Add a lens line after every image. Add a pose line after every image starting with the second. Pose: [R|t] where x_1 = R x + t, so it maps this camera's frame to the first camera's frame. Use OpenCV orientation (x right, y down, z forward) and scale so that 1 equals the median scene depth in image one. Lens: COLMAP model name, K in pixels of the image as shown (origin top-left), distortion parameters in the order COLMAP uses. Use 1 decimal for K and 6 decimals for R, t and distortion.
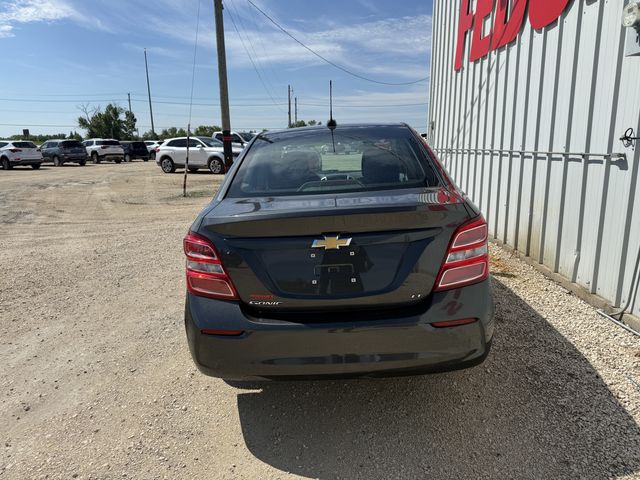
lens RADIAL K [[456.1, 0, 320.0], [0, 456.1, 240.0], [0, 0, 1]] dist [0.041373, -0.055800]
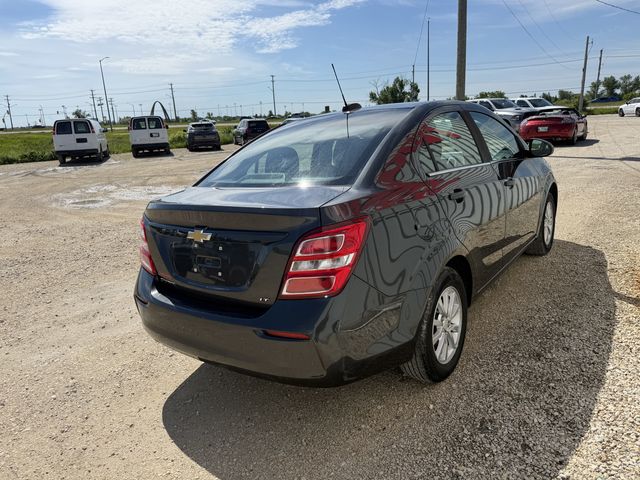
lens RADIAL K [[456.1, 0, 320.0], [0, 456.1, 240.0], [0, 0, 1]] dist [0.041373, -0.055800]
pose [[0.819149, 0.116367, -0.561652, 0.380878], [-0.078304, 0.992724, 0.091477, -0.045891], [0.568210, -0.030954, 0.822301, 0.125156]]
